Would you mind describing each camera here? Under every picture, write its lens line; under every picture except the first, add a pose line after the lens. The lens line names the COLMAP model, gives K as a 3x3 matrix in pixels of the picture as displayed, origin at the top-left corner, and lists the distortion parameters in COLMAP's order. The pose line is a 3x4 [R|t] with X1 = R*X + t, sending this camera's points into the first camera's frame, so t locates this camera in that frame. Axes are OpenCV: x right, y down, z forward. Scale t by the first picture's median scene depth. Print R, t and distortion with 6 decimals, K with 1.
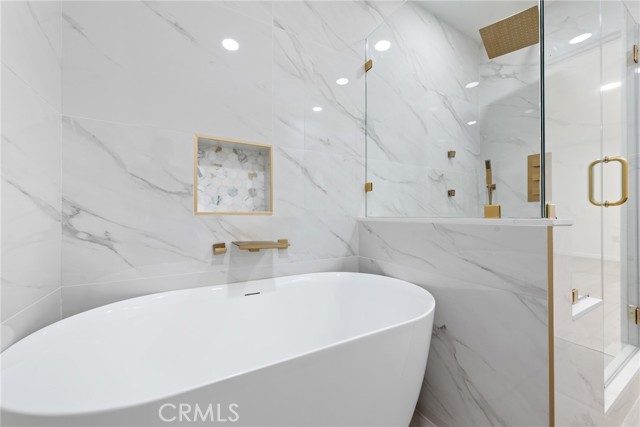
lens RADIAL K [[252.0, 0, 321.5], [0, 252.0, 207.6], [0, 0, 1]] dist [0.000189, 0.000188]
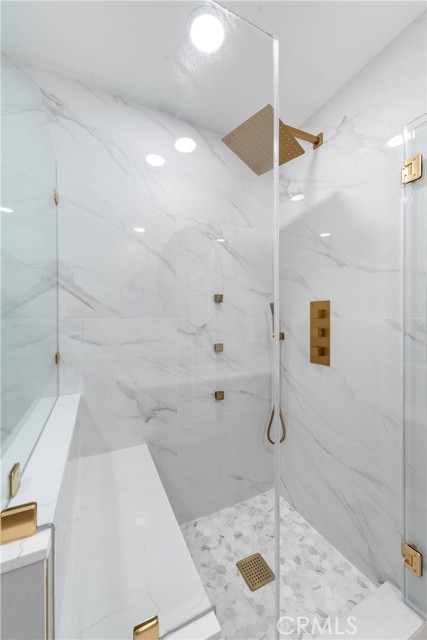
lens RADIAL K [[252.0, 0, 214.7], [0, 252.0, 313.0], [0, 0, 1]] dist [0.000189, 0.000188]
pose [[0.998138, -0.004862, -0.060796, 0.565696], [0.005549, 0.999923, 0.011129, -0.178596], [0.060738, -0.011446, 0.998088, 0.219825]]
